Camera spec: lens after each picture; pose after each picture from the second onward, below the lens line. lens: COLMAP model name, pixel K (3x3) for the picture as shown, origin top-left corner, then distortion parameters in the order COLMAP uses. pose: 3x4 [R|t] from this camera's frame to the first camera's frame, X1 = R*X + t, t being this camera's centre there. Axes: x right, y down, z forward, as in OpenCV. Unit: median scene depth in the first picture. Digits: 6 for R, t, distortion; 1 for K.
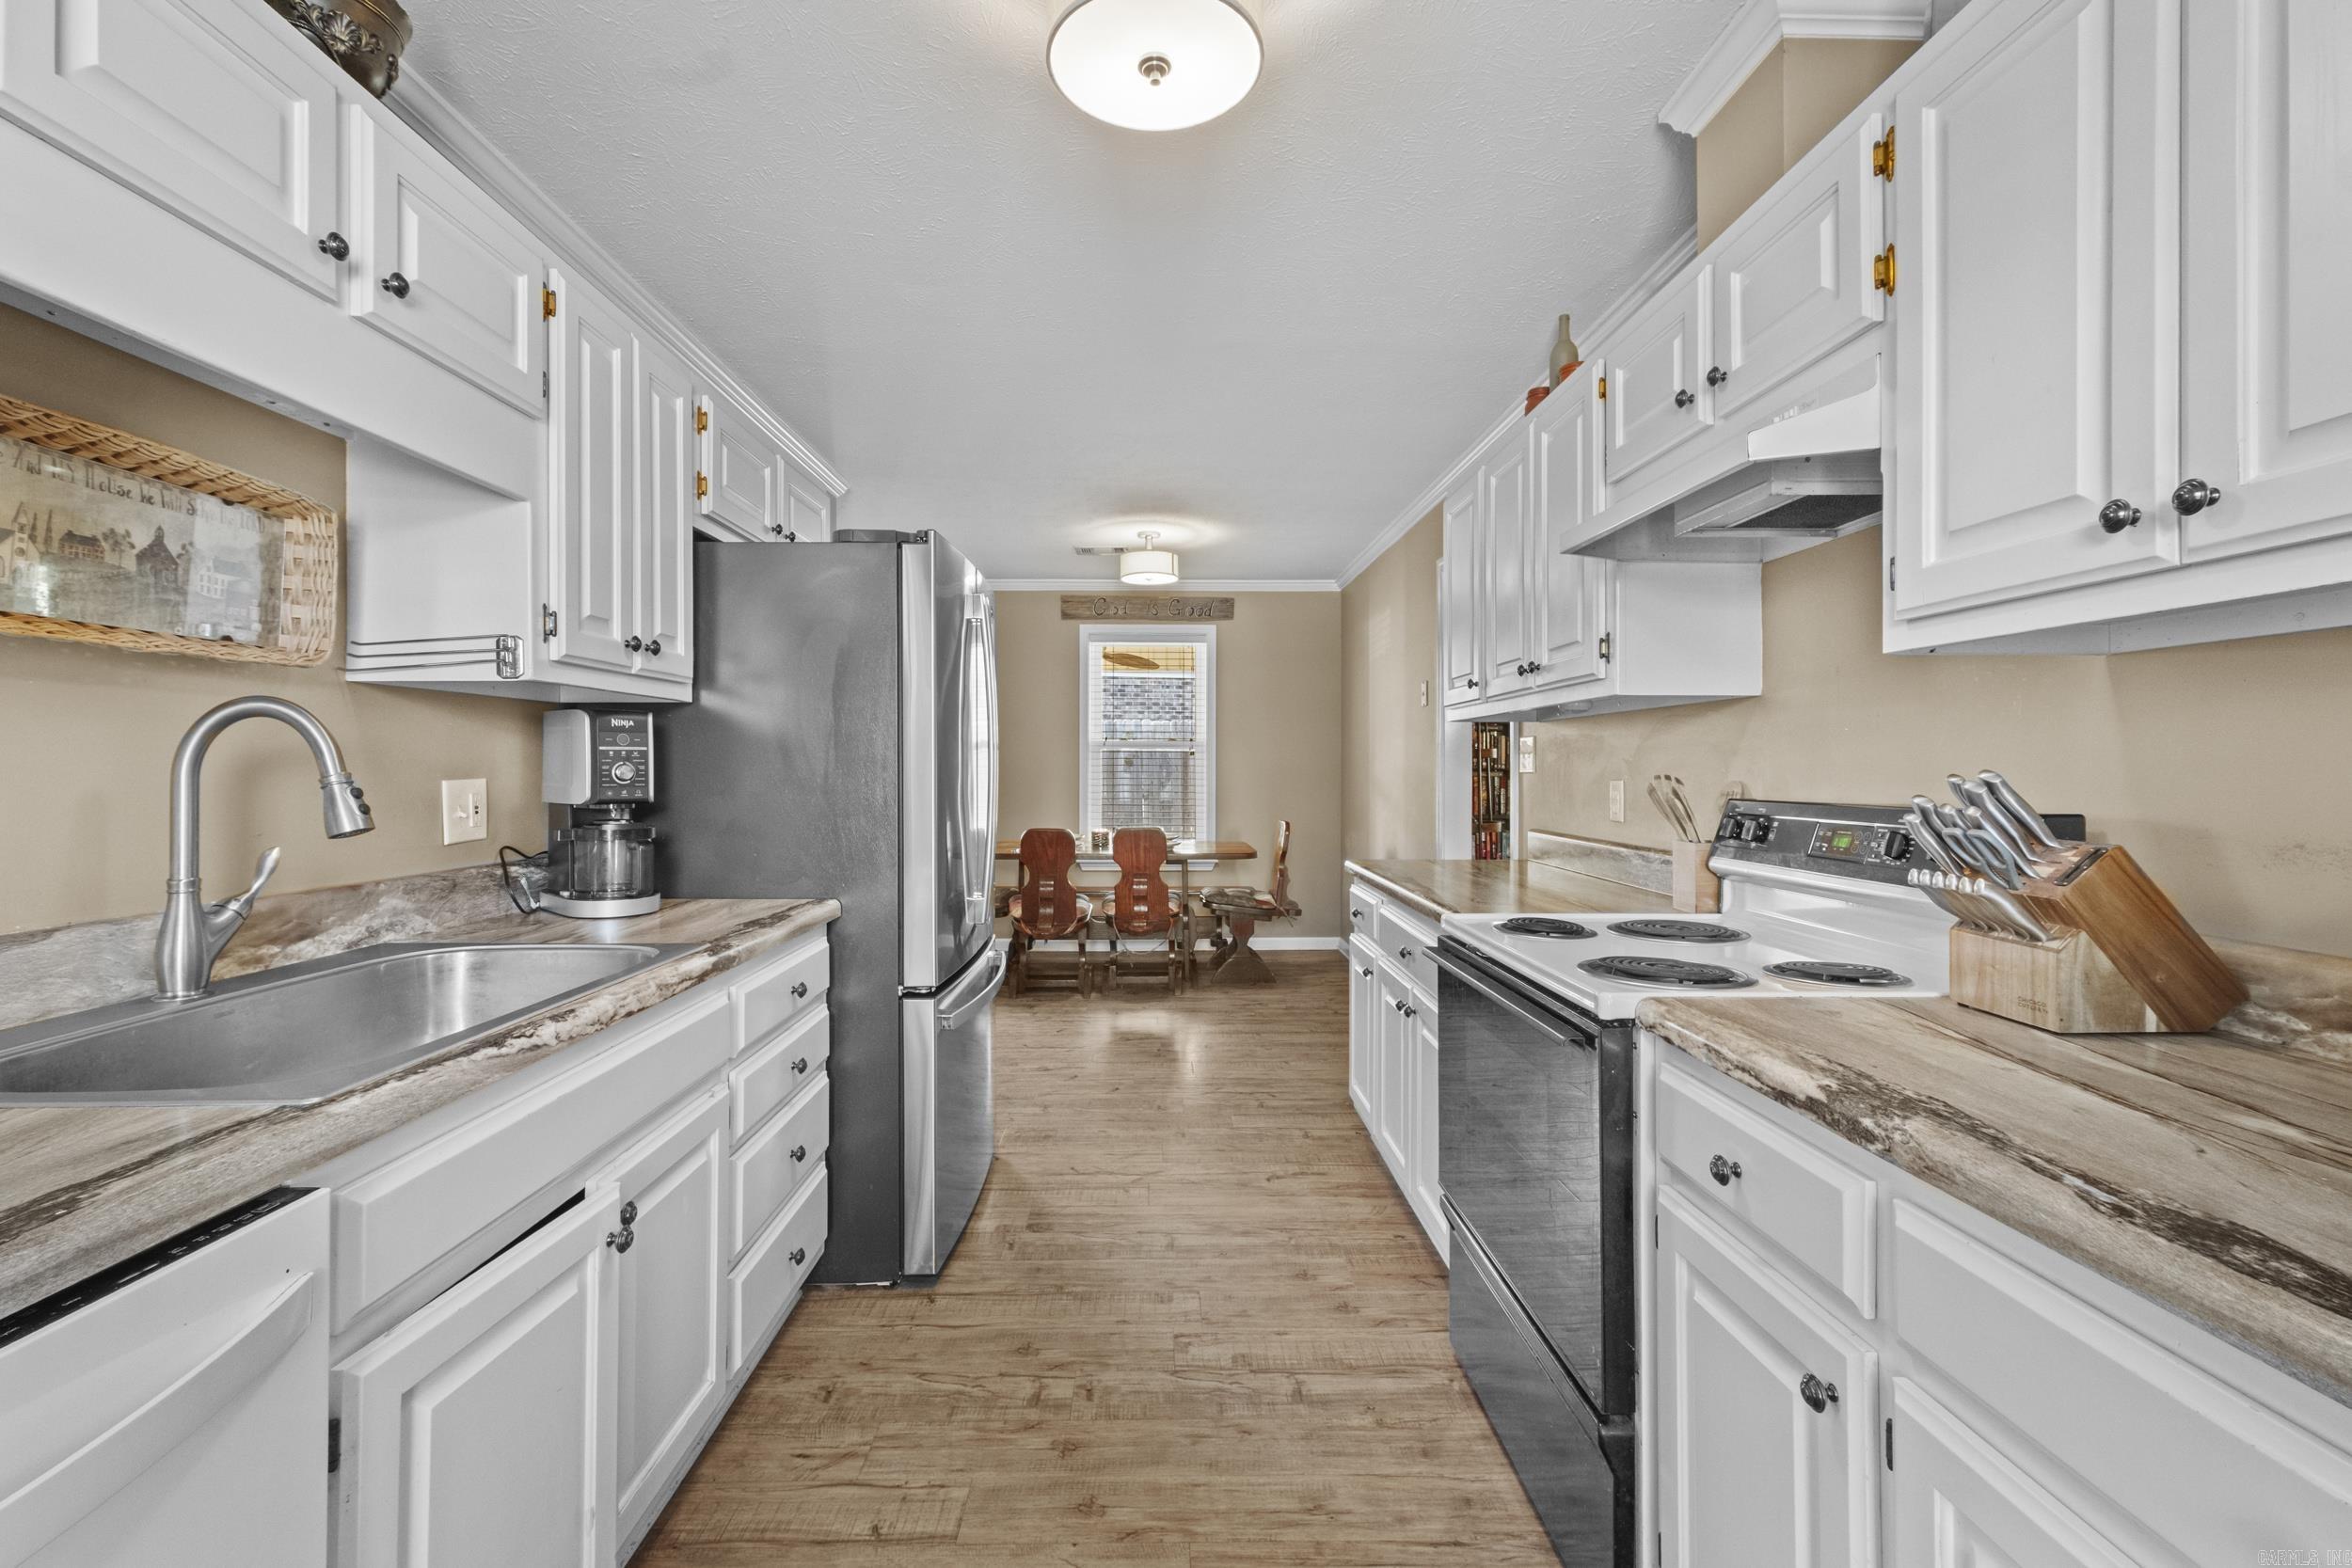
lens RADIAL K [[1016.9, 0, 1173.8], [0, 1016.9, 771.5], [0, 0, 1]] dist [0.001249, 0.000058]
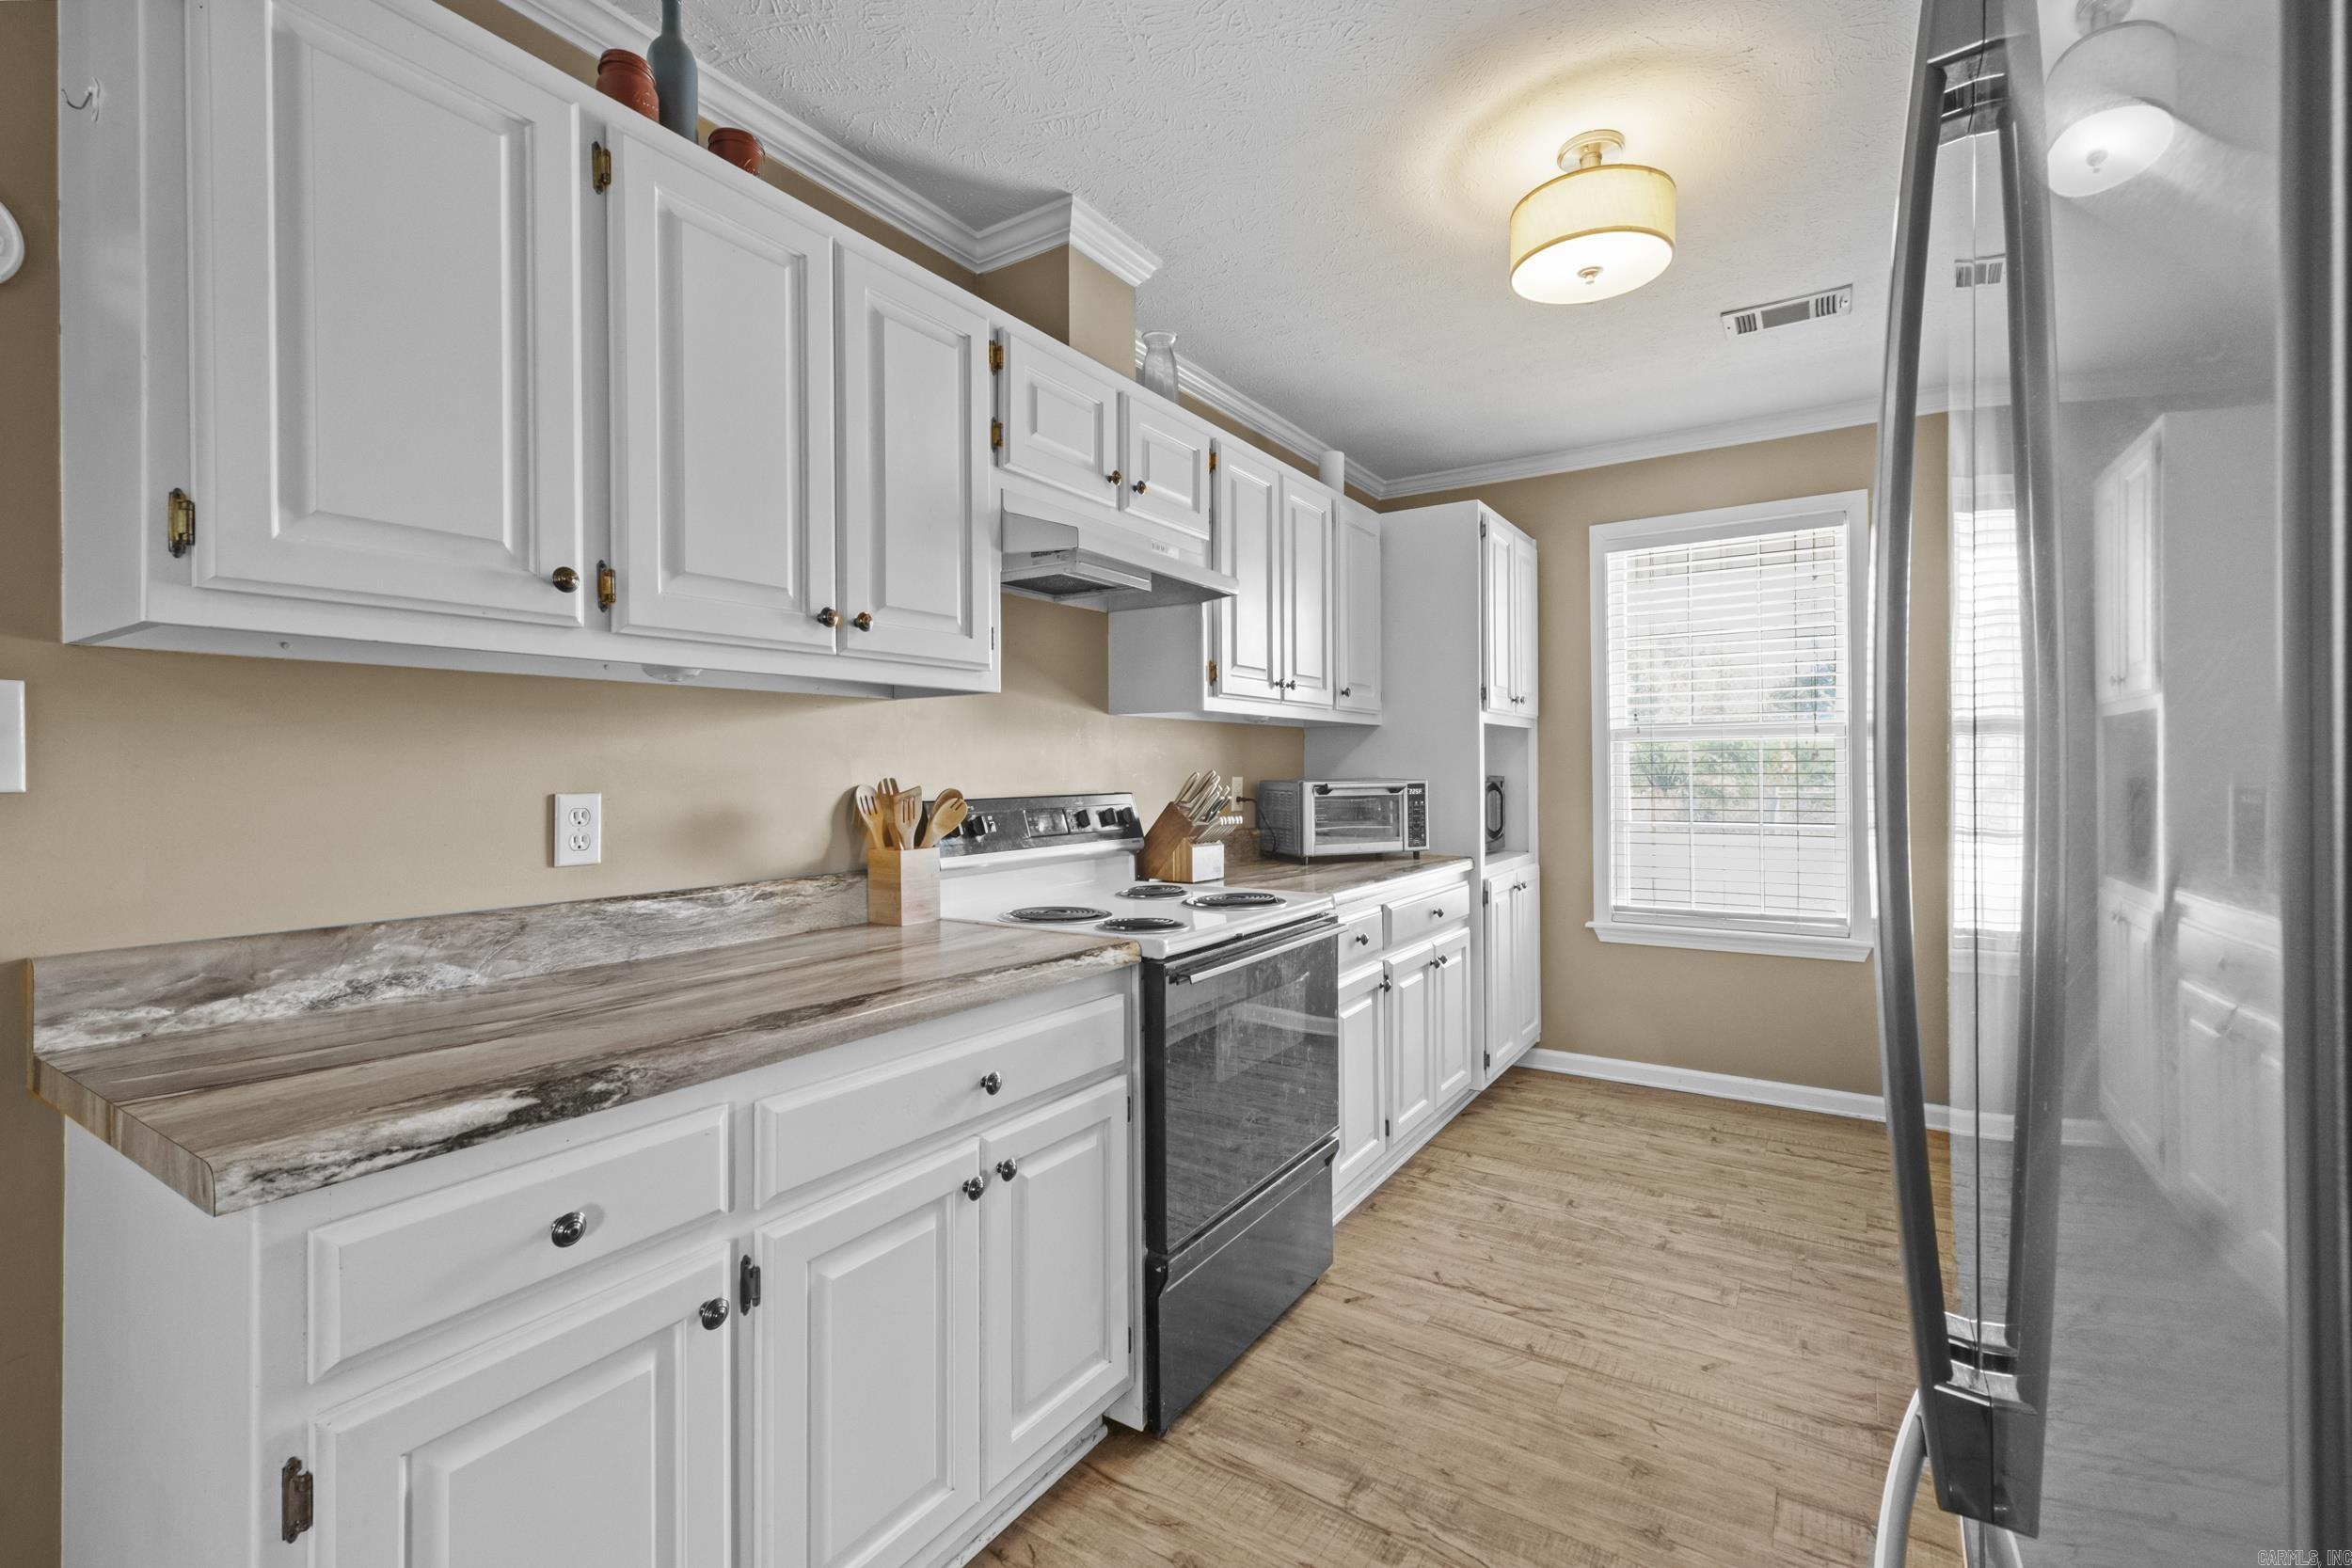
lens RADIAL K [[1016.9, 0, 1173.8], [0, 1016.9, 771.5], [0, 0, 1]] dist [0.001249, 0.000058]
pose [[-0.822190, 0.001423, 0.569211, -0.247314], [0.005599, 0.999969, 0.005589, -0.005040], [-0.569185, 0.007782, -0.822173, 1.824224]]
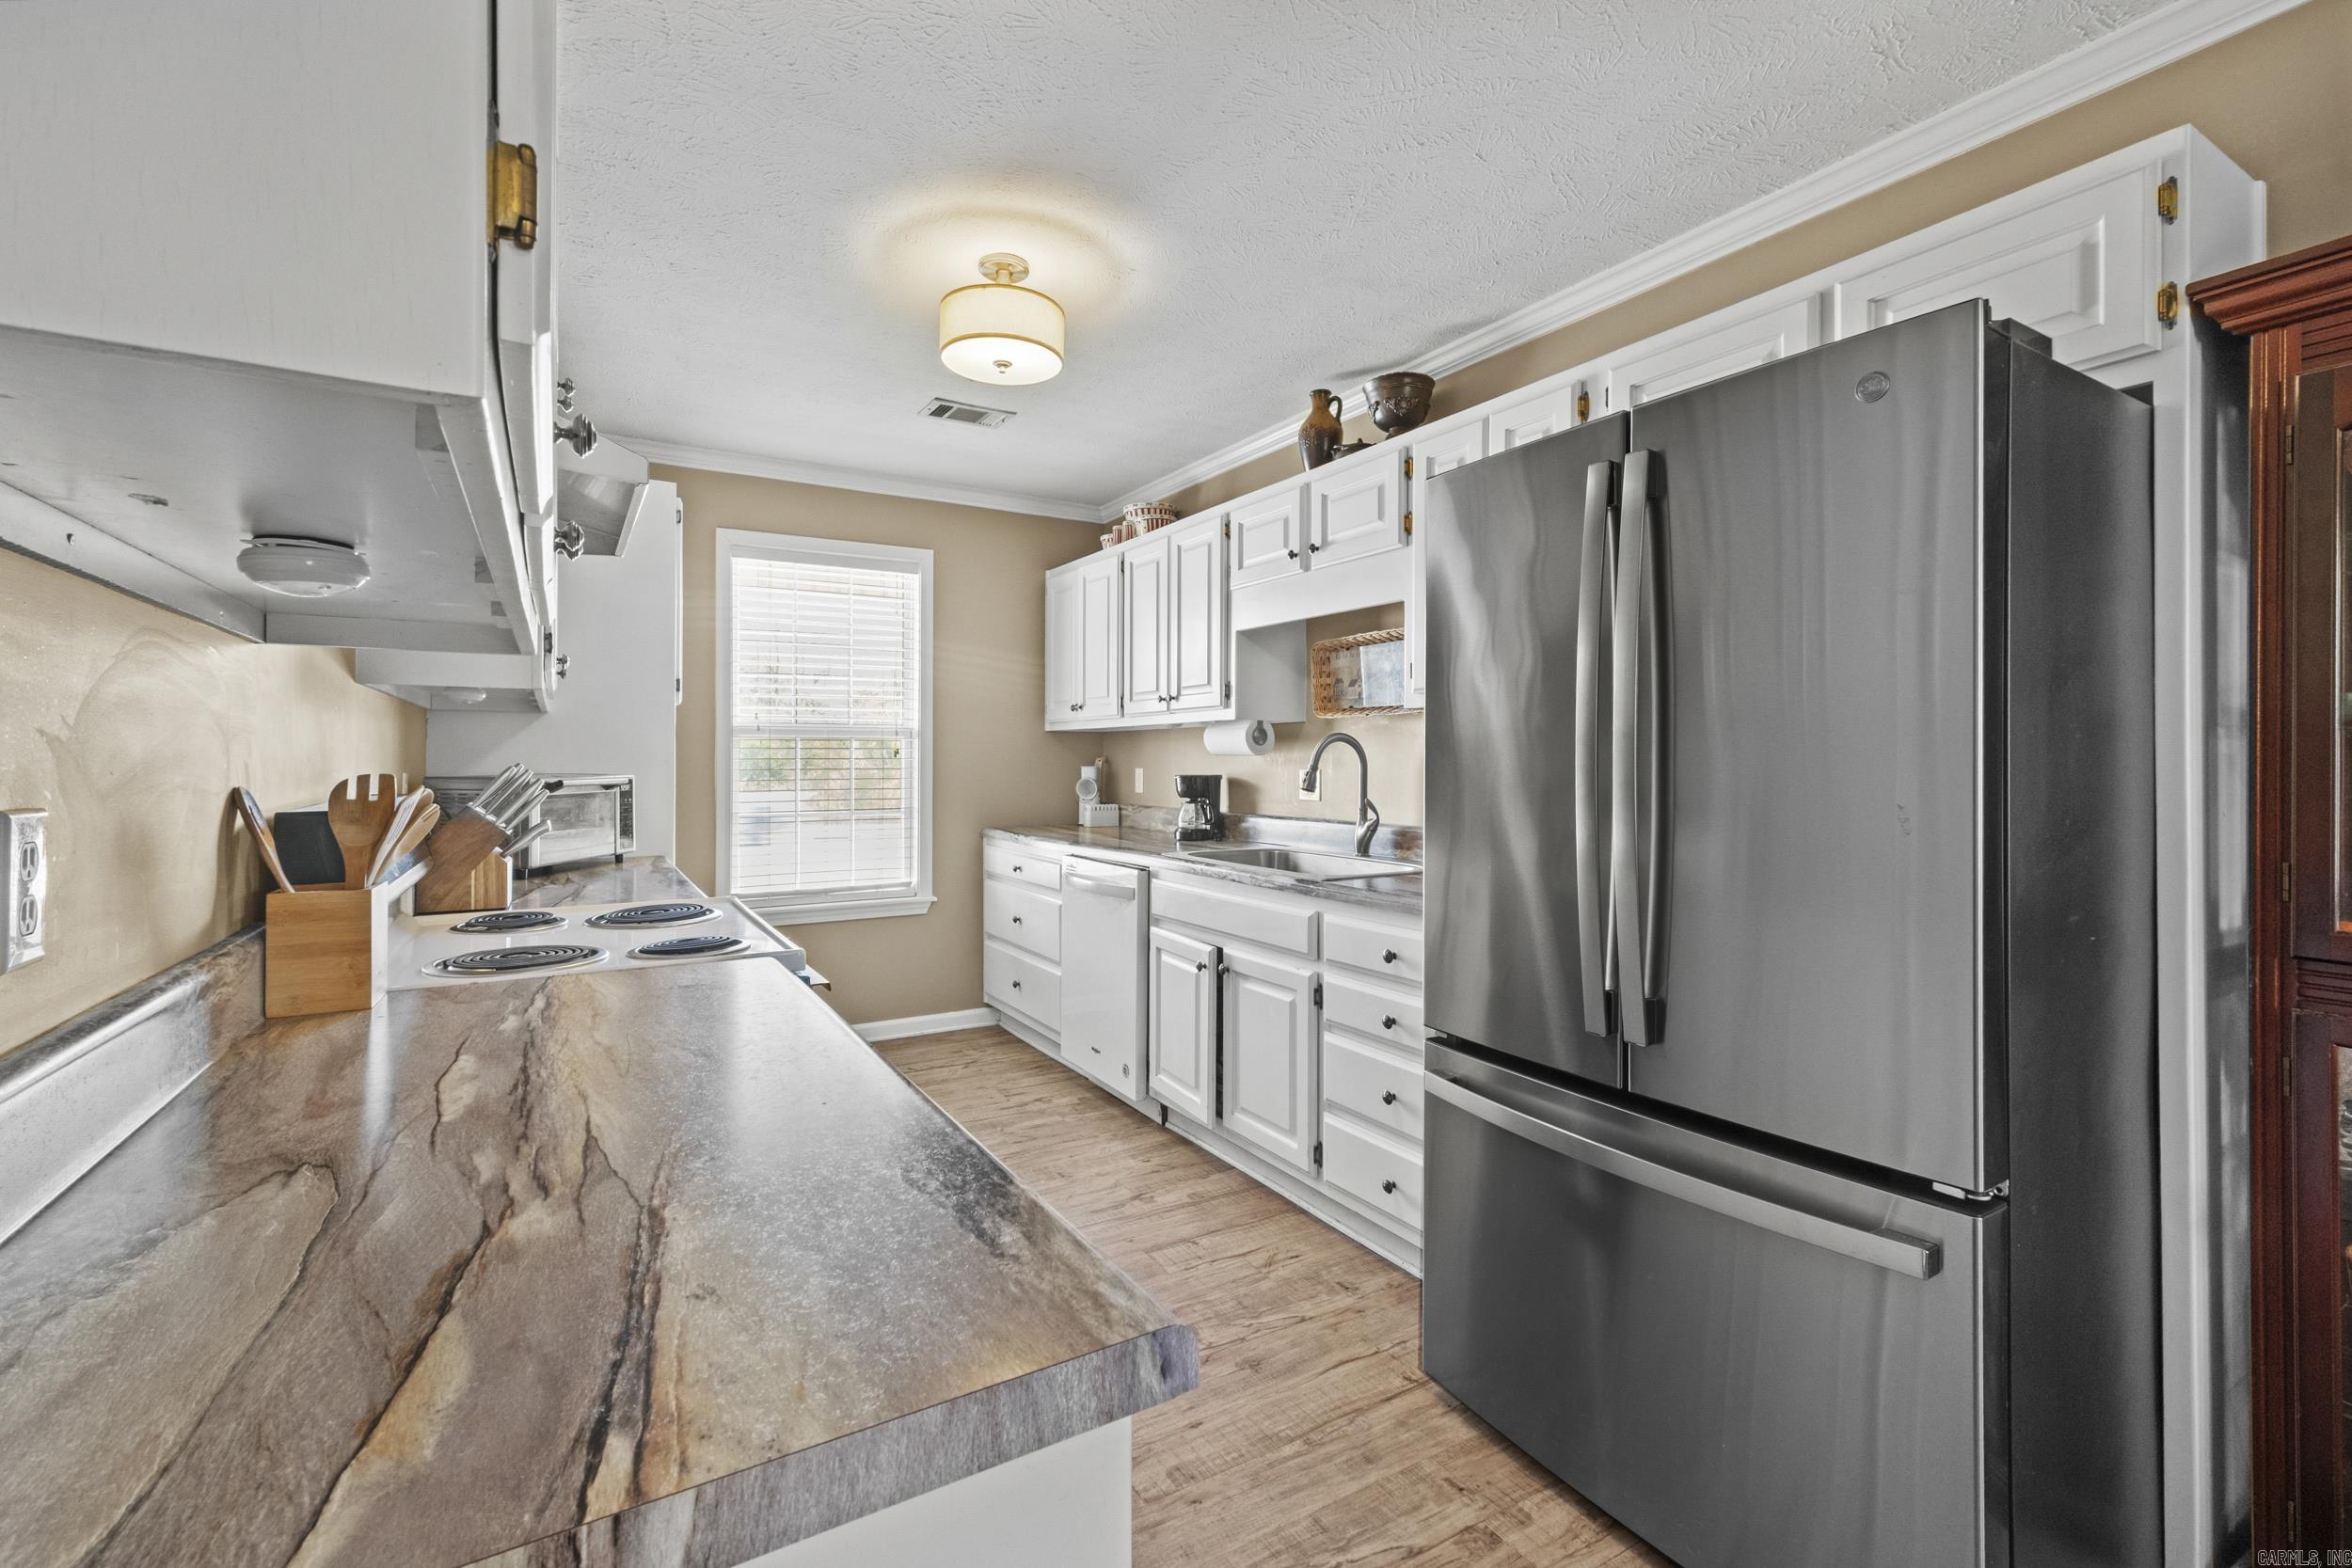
lens RADIAL K [[1016.9, 0, 1173.8], [0, 1016.9, 771.5], [0, 0, 1]] dist [0.001249, 0.000058]
pose [[-0.869043, 0.000461, -0.494736, 0.432946], [-0.006373, 0.999906, 0.012126, -0.008096], [0.494695, 0.013691, -0.868959, 1.955813]]
